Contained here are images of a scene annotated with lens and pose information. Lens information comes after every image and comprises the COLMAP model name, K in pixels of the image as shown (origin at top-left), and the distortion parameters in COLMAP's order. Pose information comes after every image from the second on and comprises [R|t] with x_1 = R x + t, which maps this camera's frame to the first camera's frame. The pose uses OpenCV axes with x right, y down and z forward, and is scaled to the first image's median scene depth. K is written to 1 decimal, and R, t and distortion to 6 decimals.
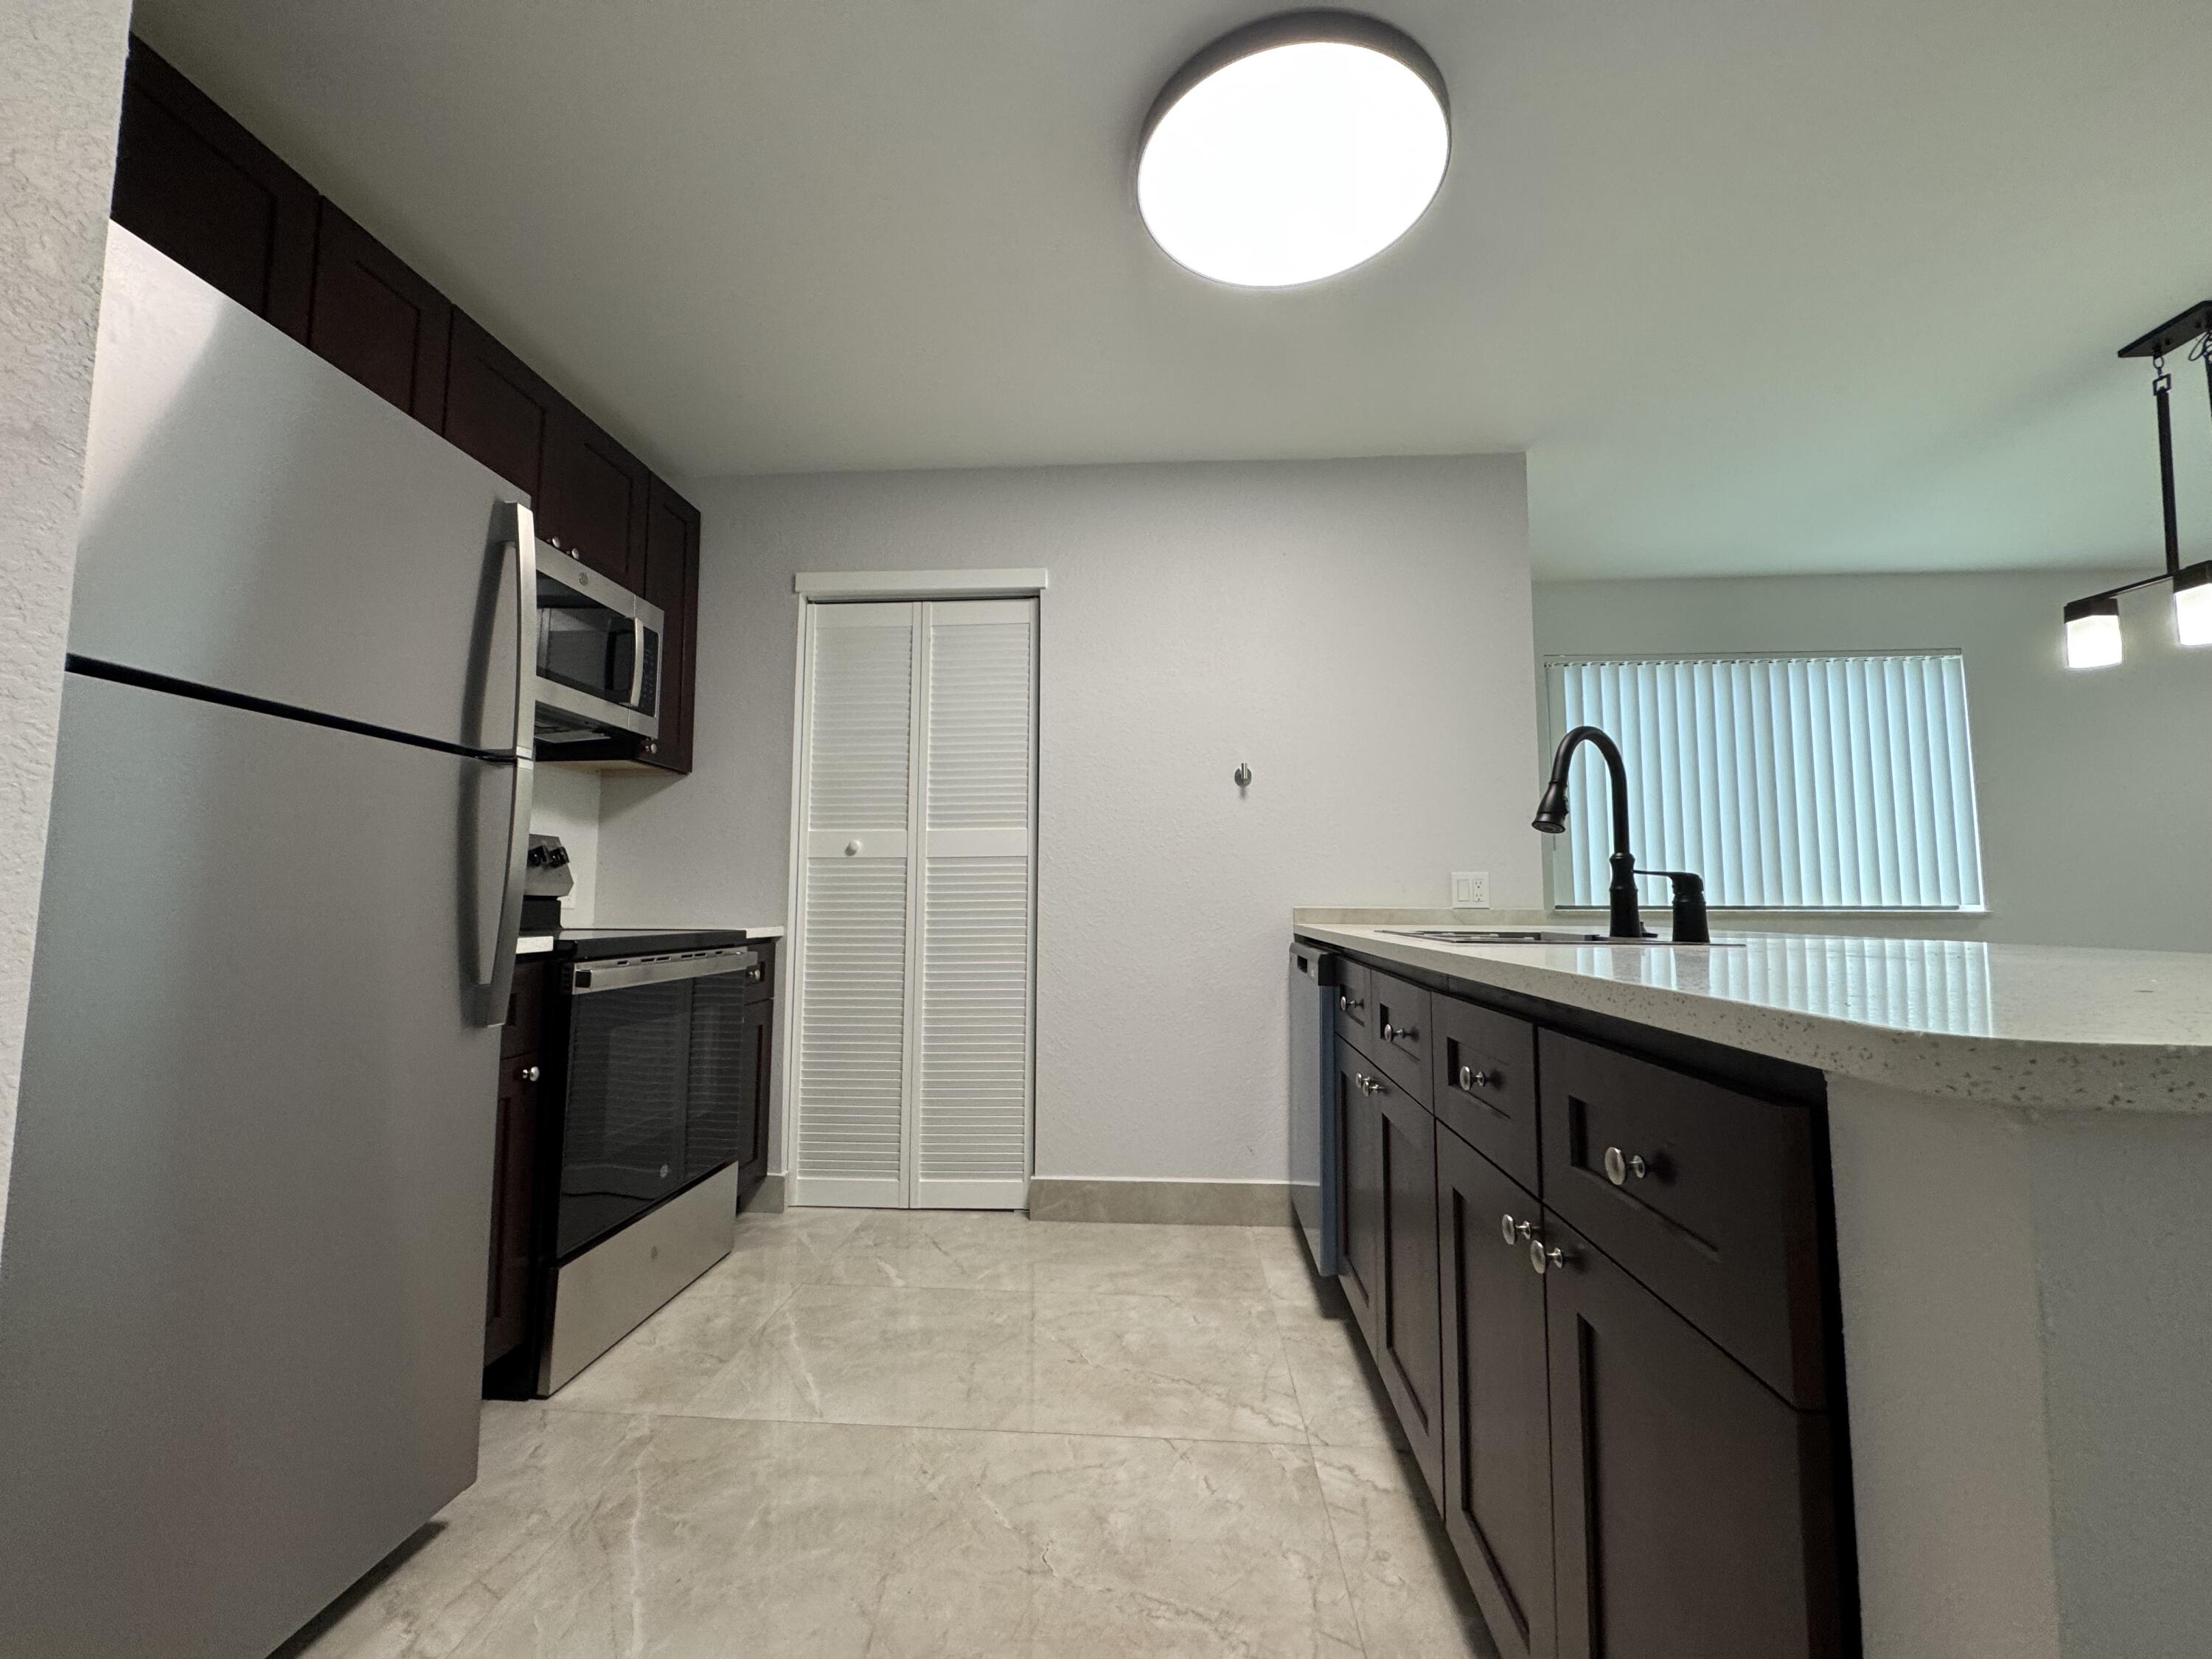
lens RADIAL K [[885.1, 0, 1106.0], [0, 885.1, 829.5], [0, 0, 1]] dist [-0.004133, 0.000358]
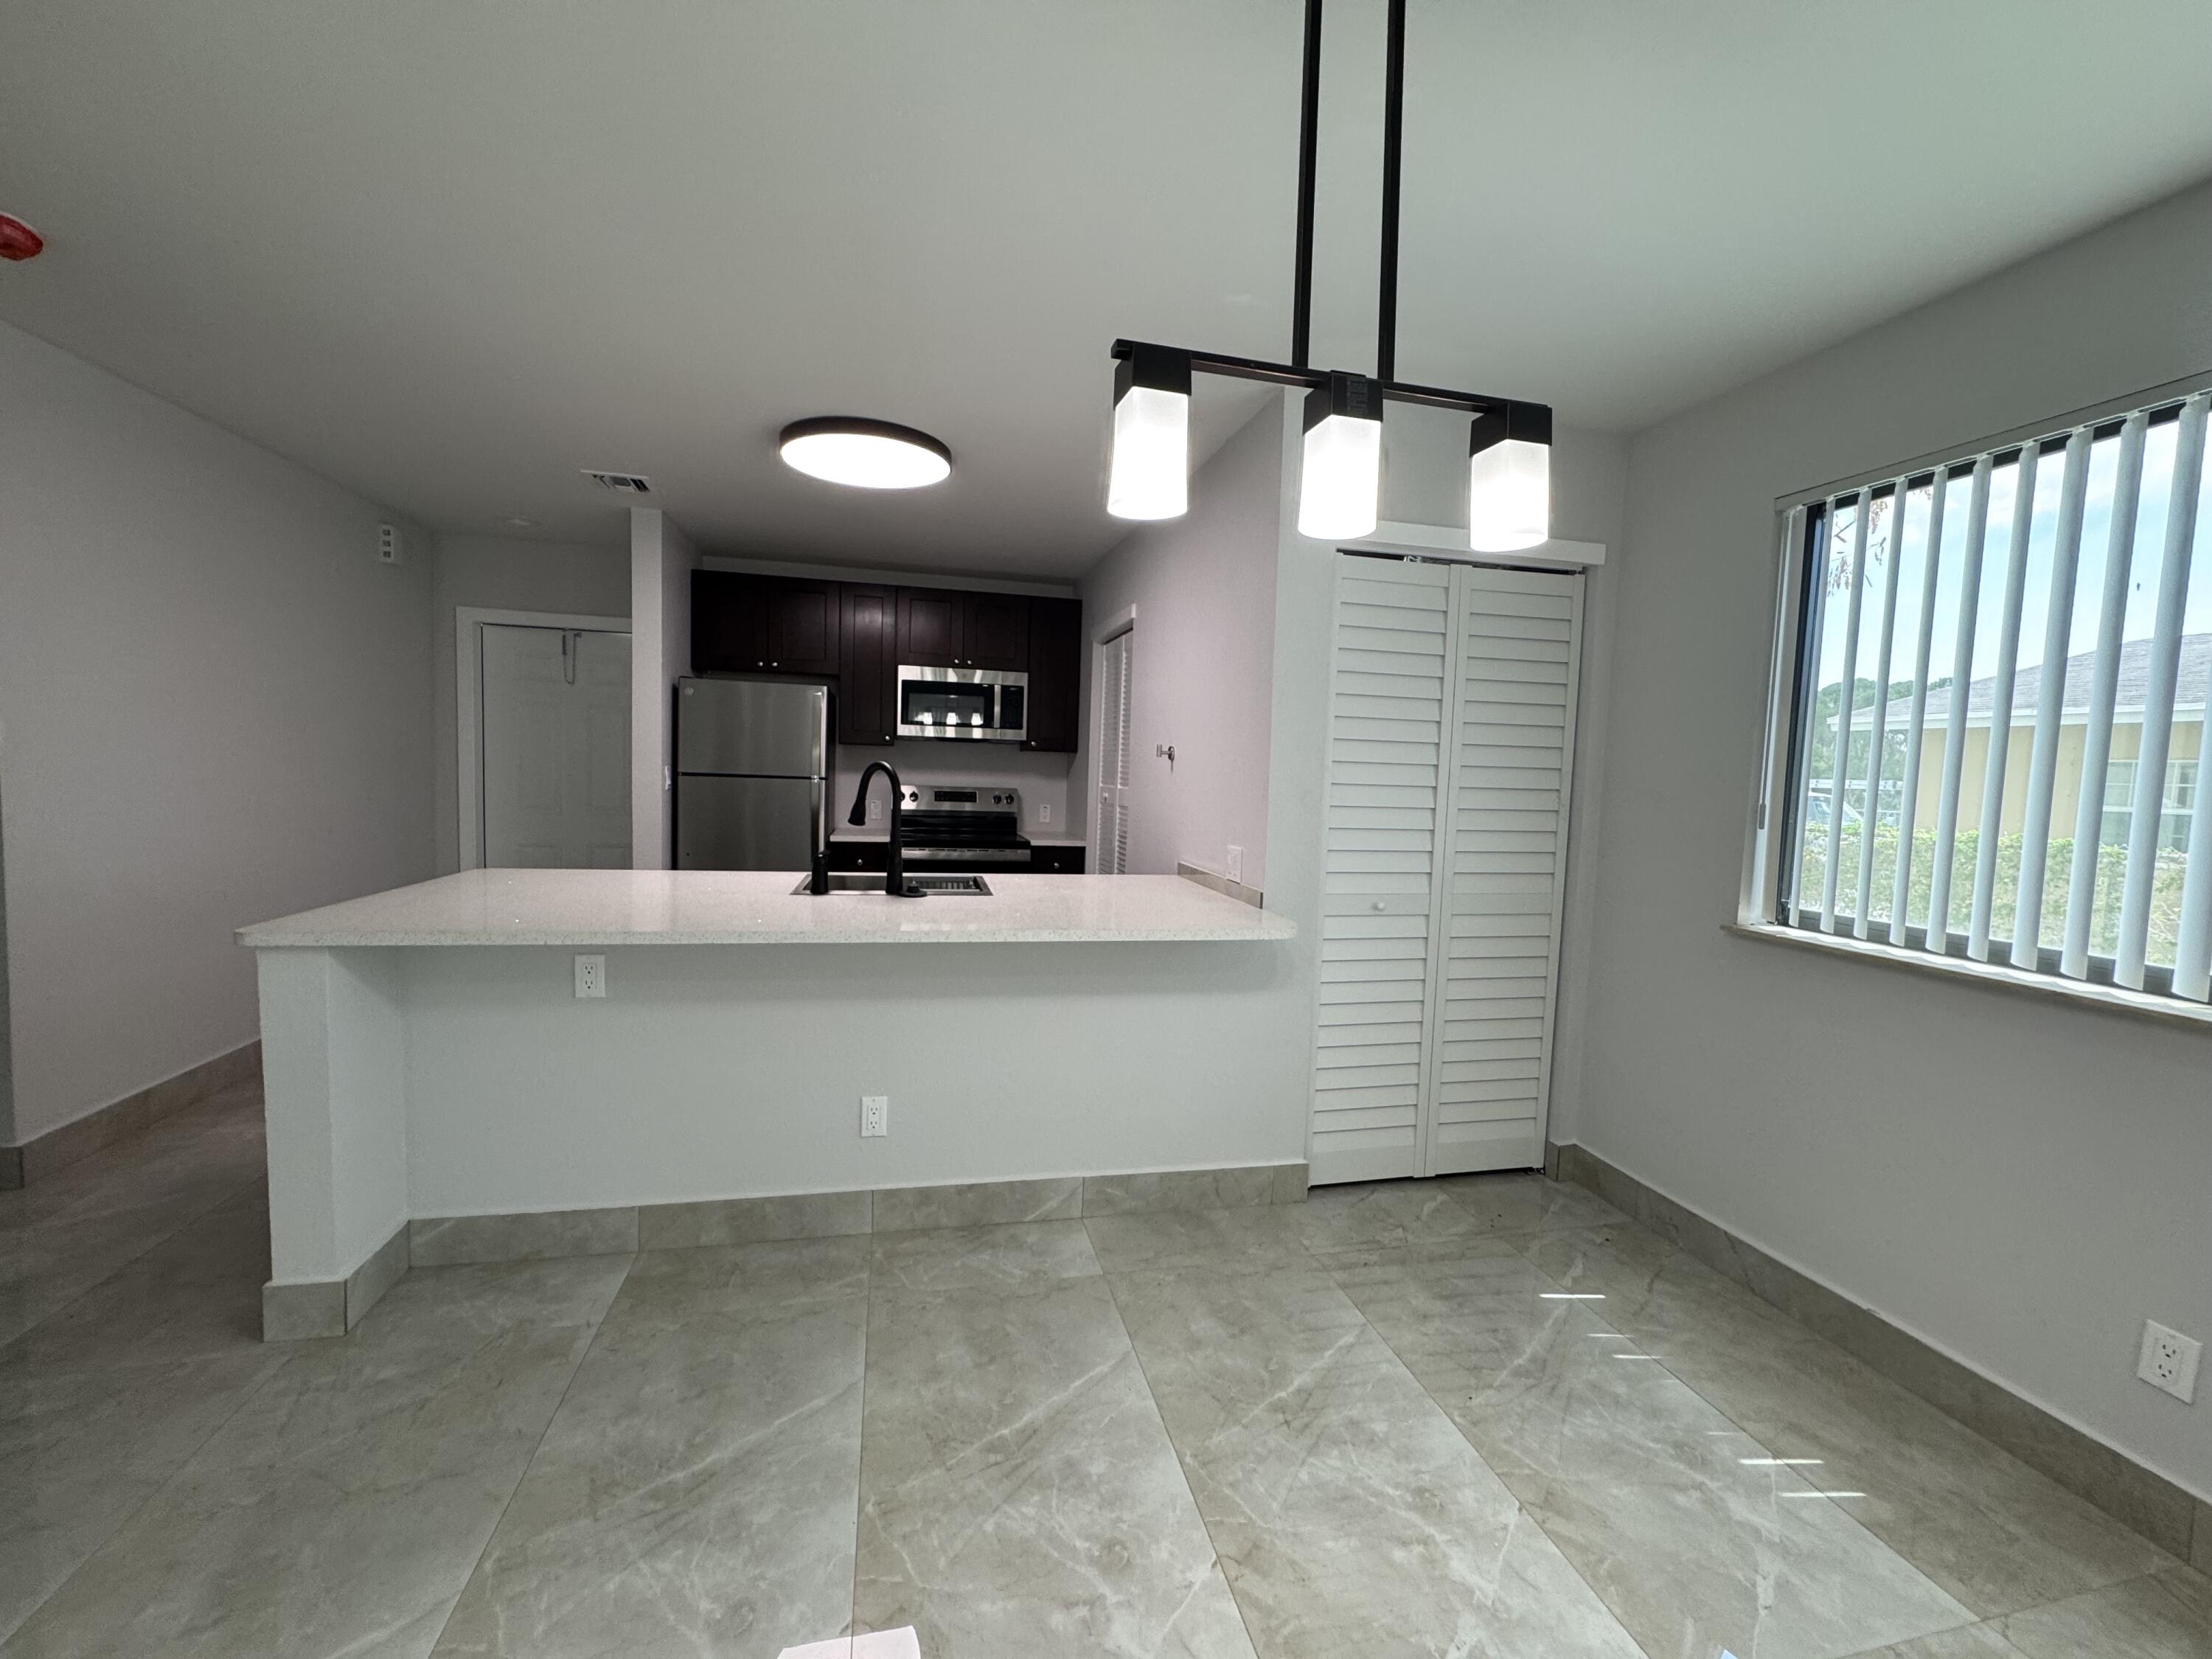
lens RADIAL K [[885.1, 0, 1106.0], [0, 885.1, 829.5], [0, 0, 1]] dist [-0.004133, 0.000358]
pose [[0.291424, 0.075779, -0.953588, 1.321349], [0.043540, 0.994773, 0.092358, -0.072737], [0.955603, -0.068434, 0.286601, 0.546943]]
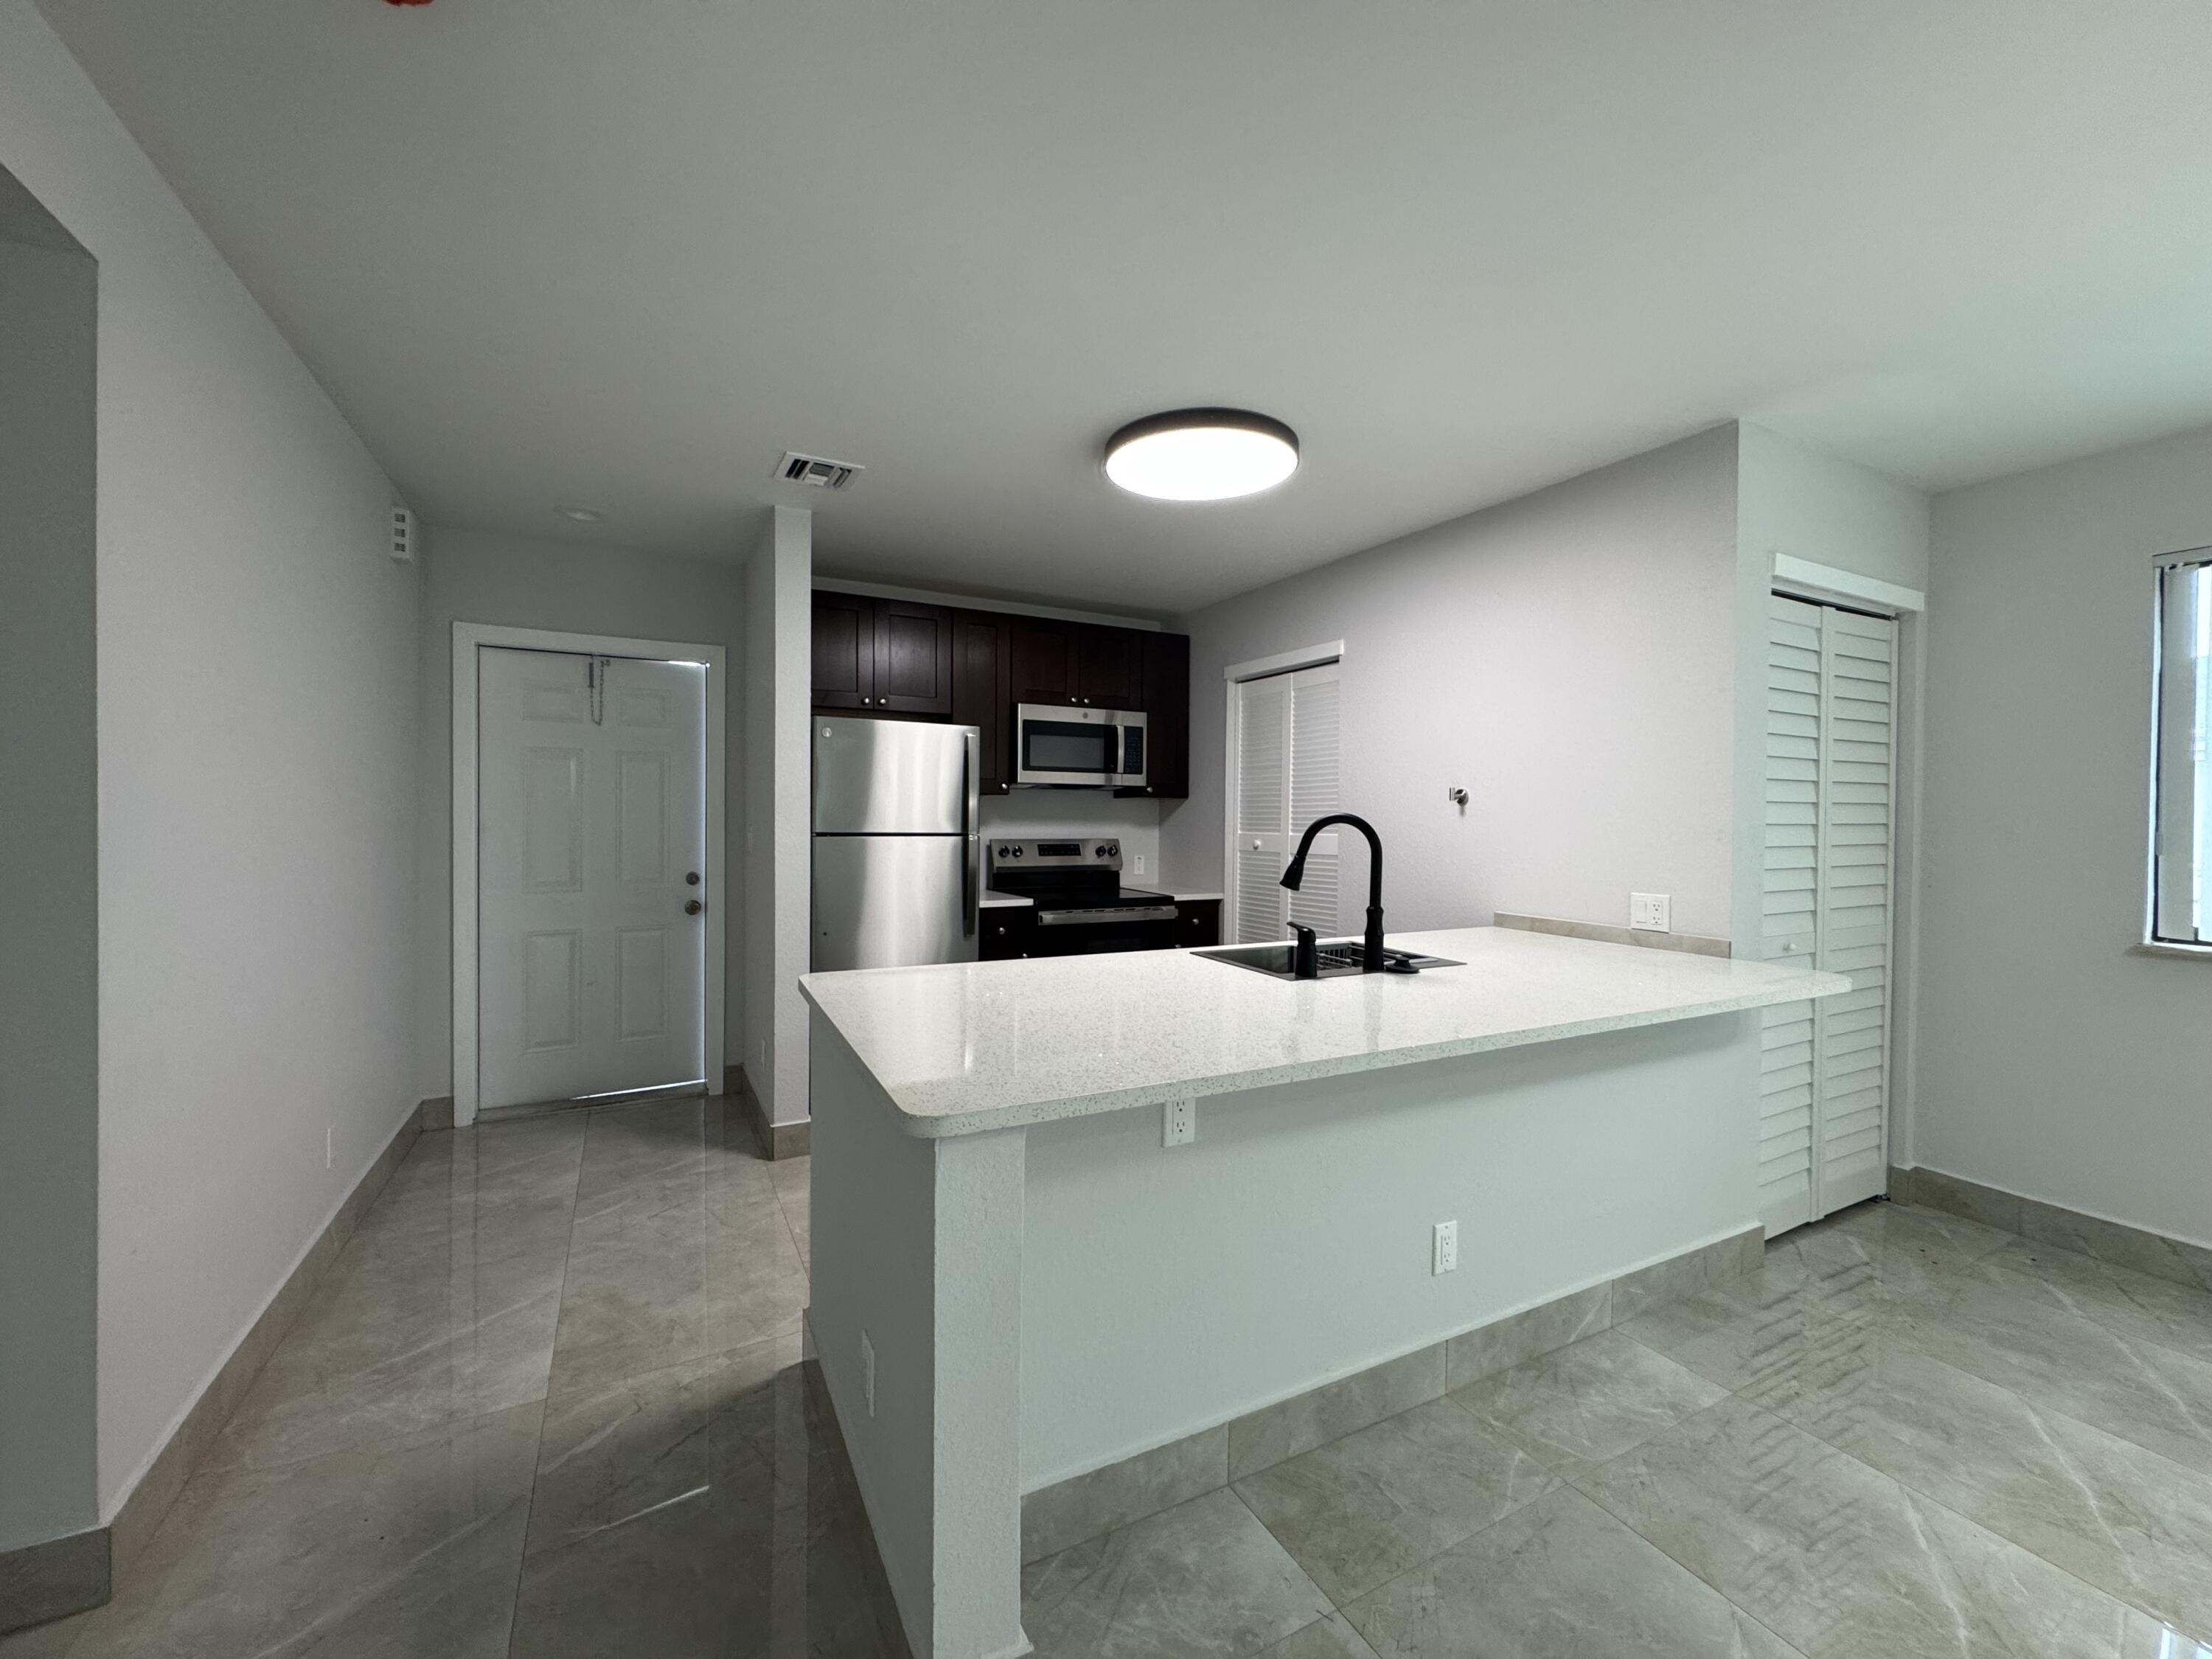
lens RADIAL K [[885.1, 0, 1106.0], [0, 885.1, 829.5], [0, 0, 1]] dist [-0.004133, 0.000358]
pose [[0.525316, 0.017317, -0.850731, 0.902942], [0.060616, 0.996491, 0.057714, -0.112883], [0.848746, -0.081886, 0.522423, -0.012702]]
